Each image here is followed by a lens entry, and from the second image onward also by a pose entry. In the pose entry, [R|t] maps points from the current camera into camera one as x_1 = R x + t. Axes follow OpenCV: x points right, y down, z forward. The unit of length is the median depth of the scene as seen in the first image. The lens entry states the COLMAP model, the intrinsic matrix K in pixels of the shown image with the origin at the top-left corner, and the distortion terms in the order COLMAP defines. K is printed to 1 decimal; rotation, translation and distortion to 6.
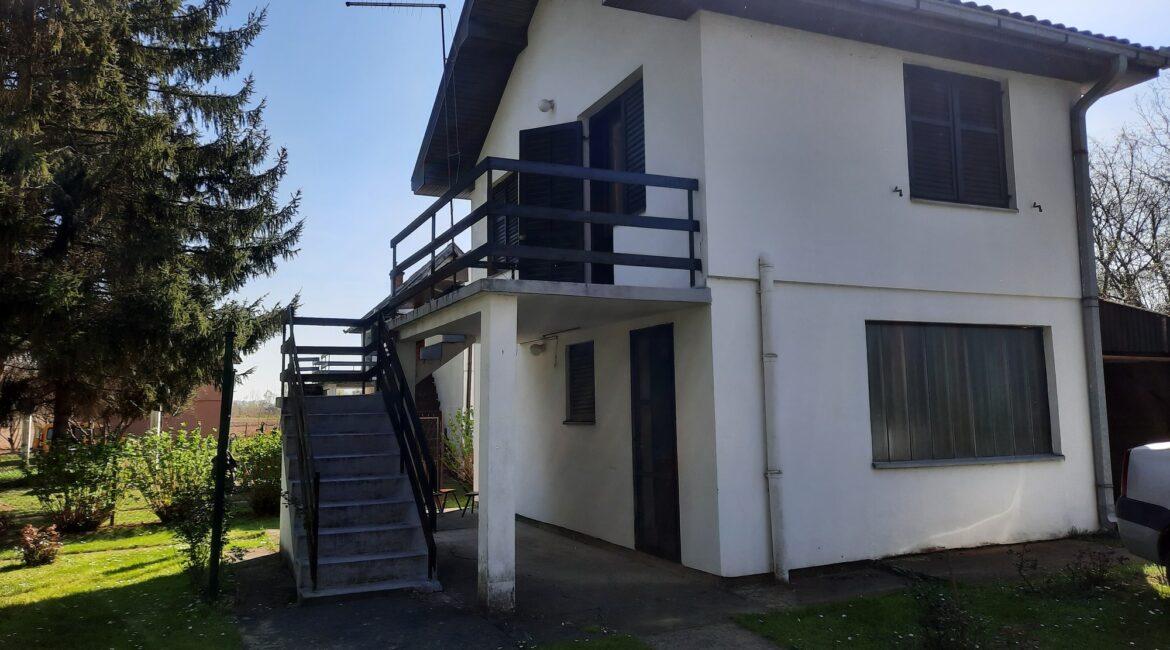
lens RADIAL K [[870.5, 0, 585.0], [0, 870.5, 325.0], [0, 0, 1]] dist [0.005472, -0.000963]
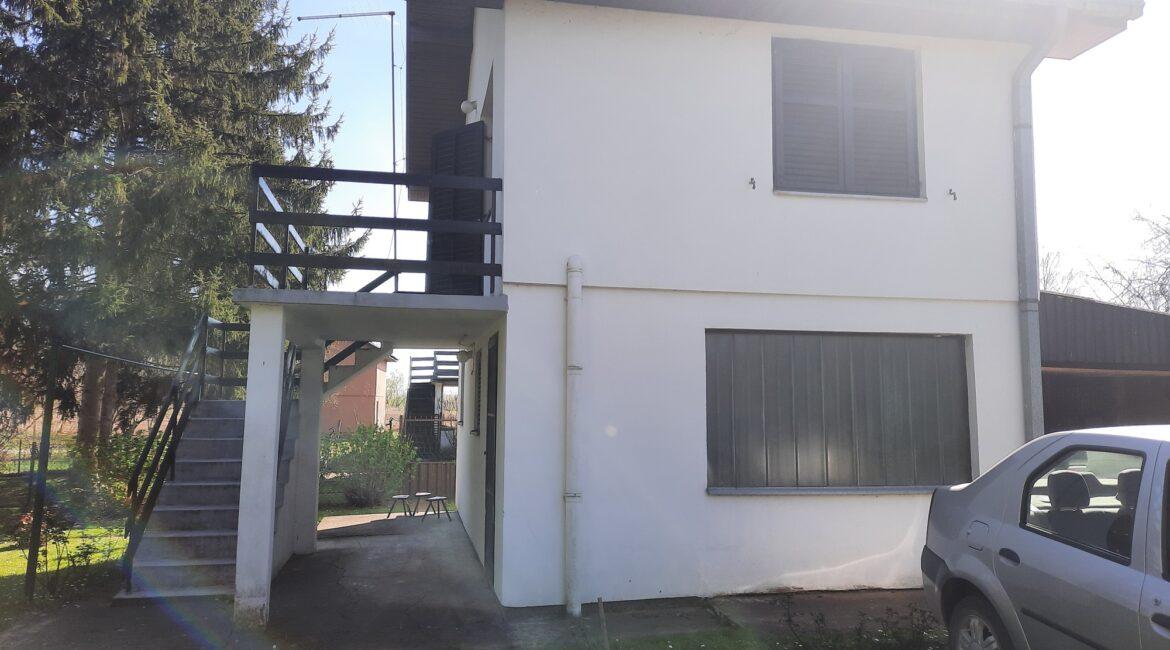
lens RADIAL K [[863.4, 0, 585.0], [0, 863.4, 325.0], [0, 0, 1]] dist [0.009522, -0.000776]
pose [[0.975294, -0.001395, -0.220905, 0.383485], [0.001627, 0.999998, 0.000864, -0.009870], [0.220903, -0.001202, 0.975295, 0.104156]]
